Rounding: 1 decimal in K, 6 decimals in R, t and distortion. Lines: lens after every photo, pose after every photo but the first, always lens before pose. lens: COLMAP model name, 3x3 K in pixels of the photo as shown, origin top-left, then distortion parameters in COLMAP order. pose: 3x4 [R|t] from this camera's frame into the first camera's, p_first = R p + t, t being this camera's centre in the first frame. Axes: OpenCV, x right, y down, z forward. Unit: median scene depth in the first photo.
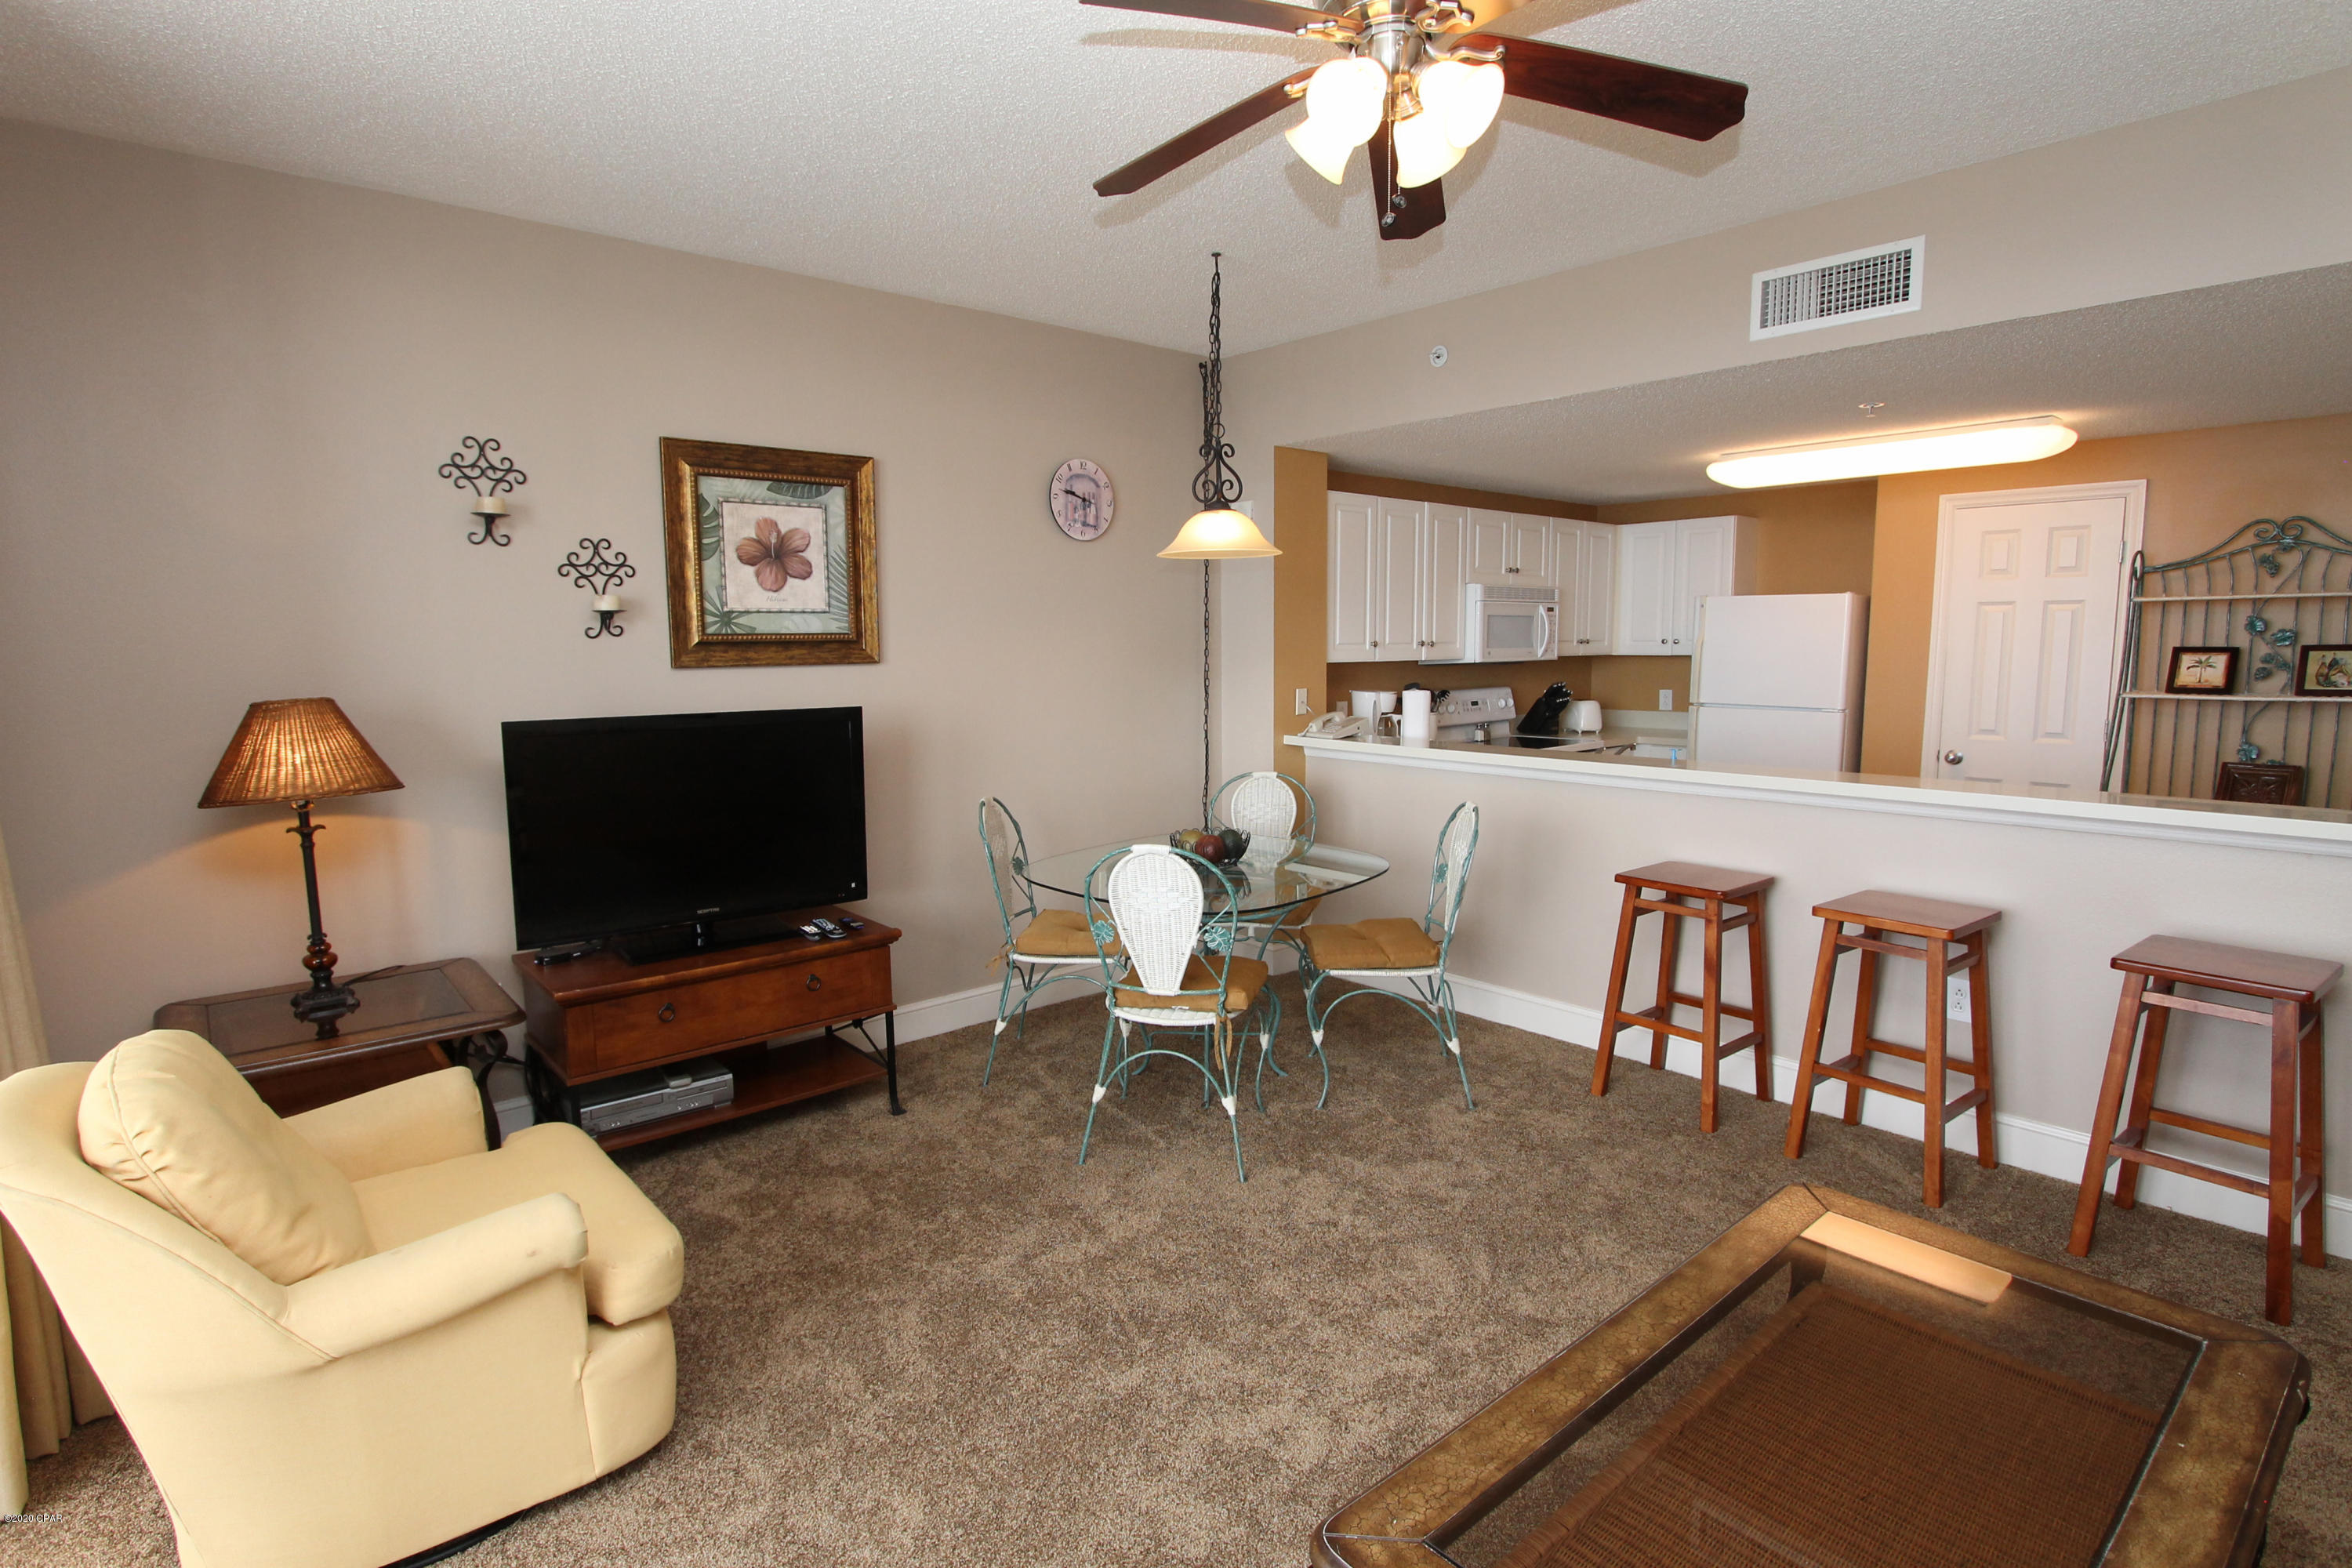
lens RADIAL K [[1170.5, 0, 1175.4], [0, 1170.5, 770.1], [0, 0, 1]] dist [-0.013137, 0.001658]
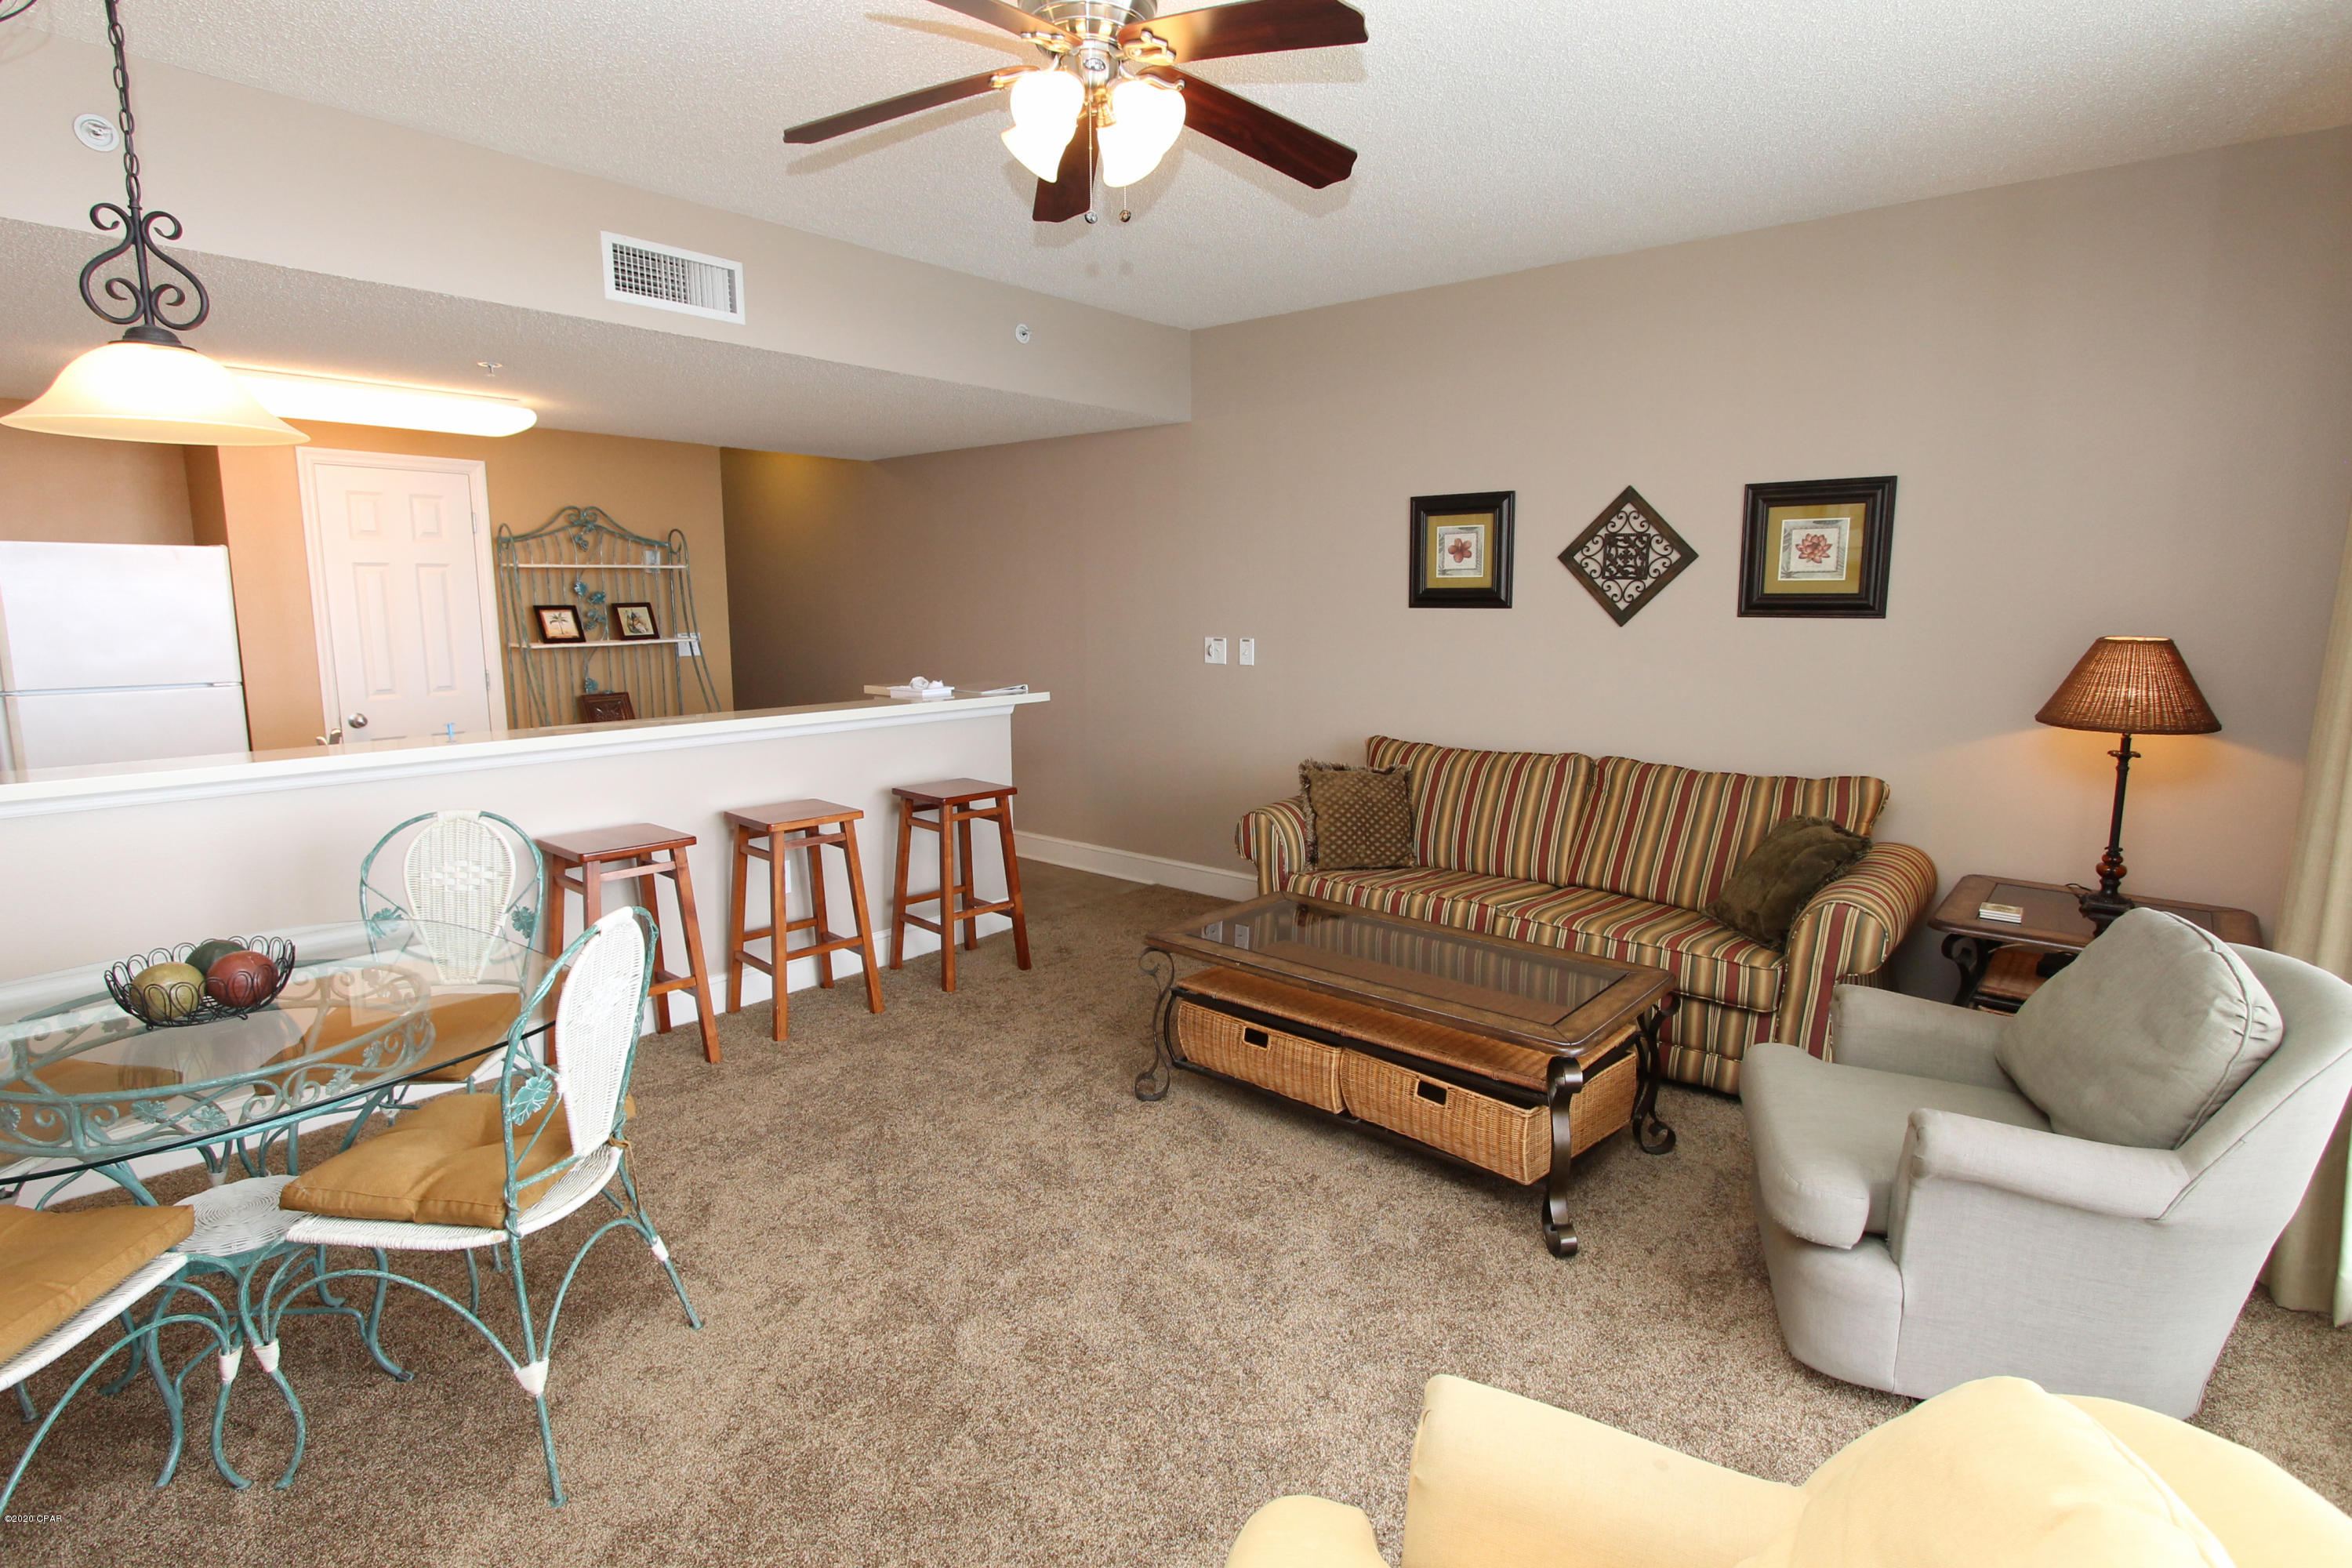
lens RADIAL K [[1170.5, 0, 1175.4], [0, 1170.5, 770.1], [0, 0, 1]] dist [-0.013137, 0.001658]
pose [[-0.155042, -0.139610, 0.977993, -0.486006], [0.114210, 0.980793, 0.158116, -0.056061], [-0.981284, 0.136211, -0.136119, 0.555000]]
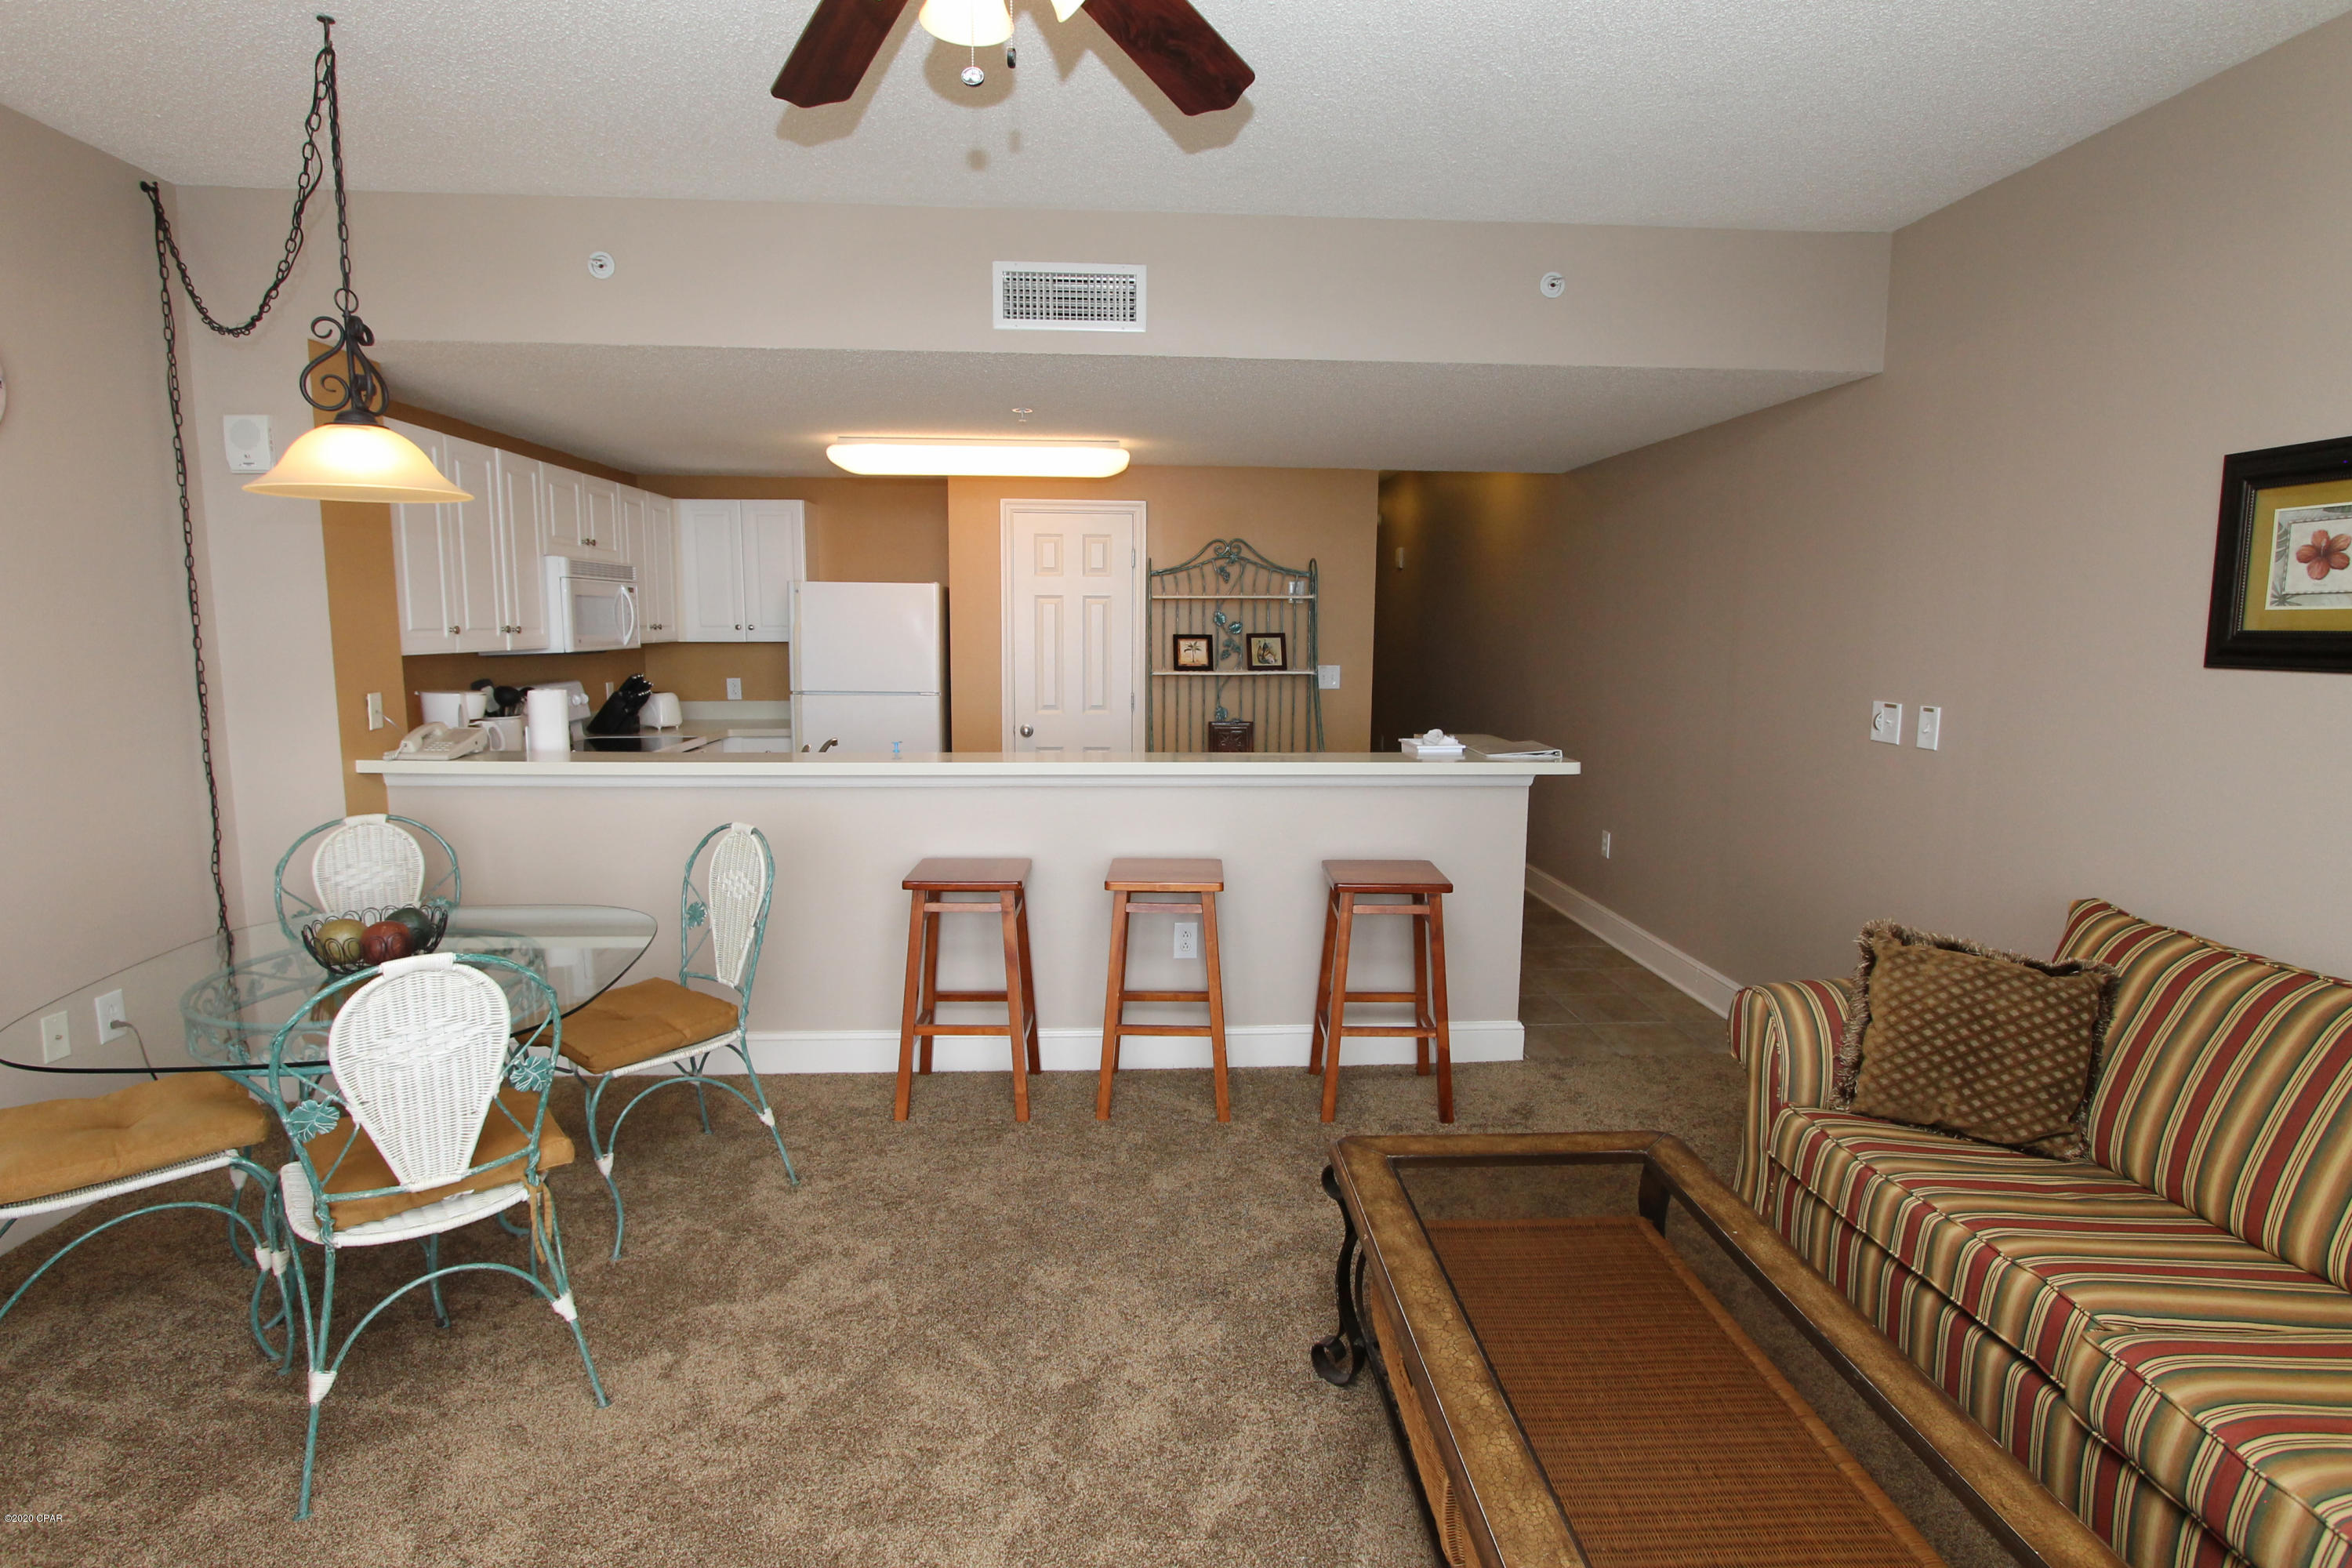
lens RADIAL K [[1170.5, 0, 1175.4], [0, 1170.5, 770.1], [0, 0, 1]] dist [-0.013137, 0.001658]
pose [[0.610204, -0.089060, 0.787223, -0.181097], [0.078000, 0.995587, 0.052172, -0.025430], [-0.788395, 0.029568, 0.614458, 0.215674]]
